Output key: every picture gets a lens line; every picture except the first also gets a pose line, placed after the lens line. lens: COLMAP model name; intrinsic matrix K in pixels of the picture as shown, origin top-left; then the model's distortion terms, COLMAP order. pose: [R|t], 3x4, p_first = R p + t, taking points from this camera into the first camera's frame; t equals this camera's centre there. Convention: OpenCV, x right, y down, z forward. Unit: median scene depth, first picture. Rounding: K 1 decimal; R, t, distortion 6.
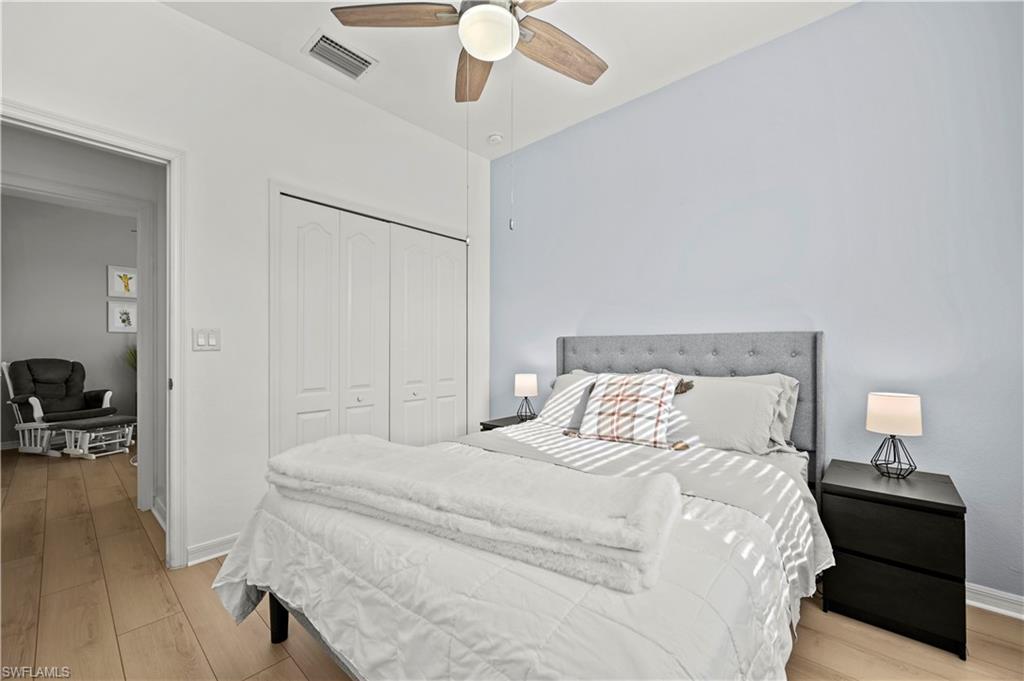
lens RADIAL K [[407.4, 0, 507.7], [0, 407.4, 355.3], [0, 0, 1]] dist [0.001322, 0.000321]
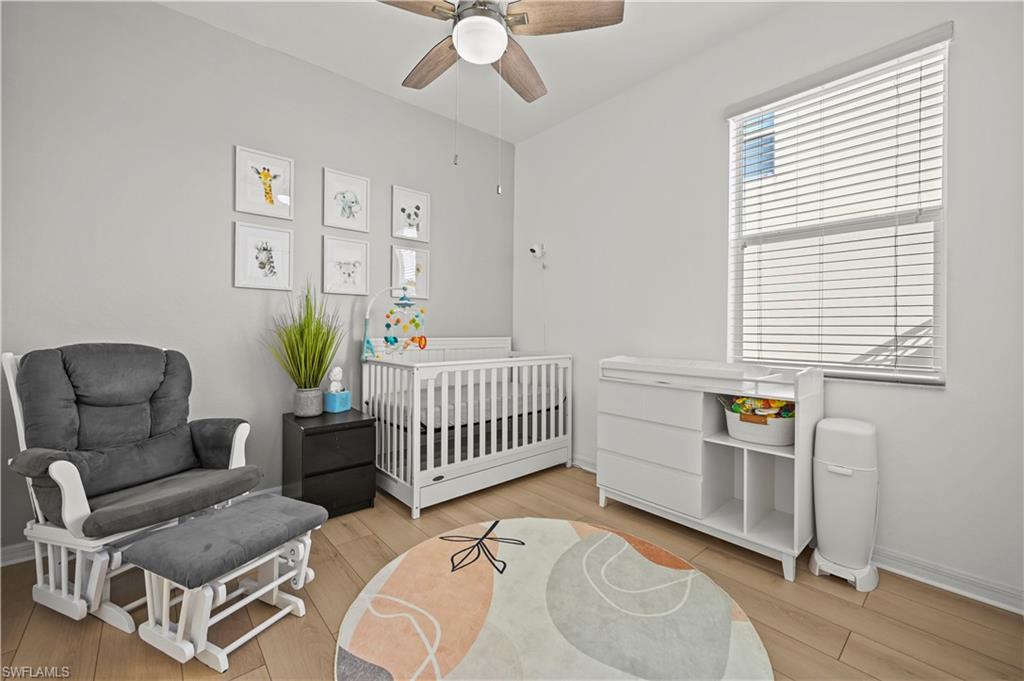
lens RADIAL K [[419.5, 0, 514.1], [0, 419.5, 337.2], [0, 0, 1]] dist [0.000132, -0.000294]
pose [[0.992394, 0.010711, -0.122634, -0.586981], [-0.011083, 0.999936, -0.002351, -0.001769], [0.122601, 0.003692, 0.992449, 0.548839]]
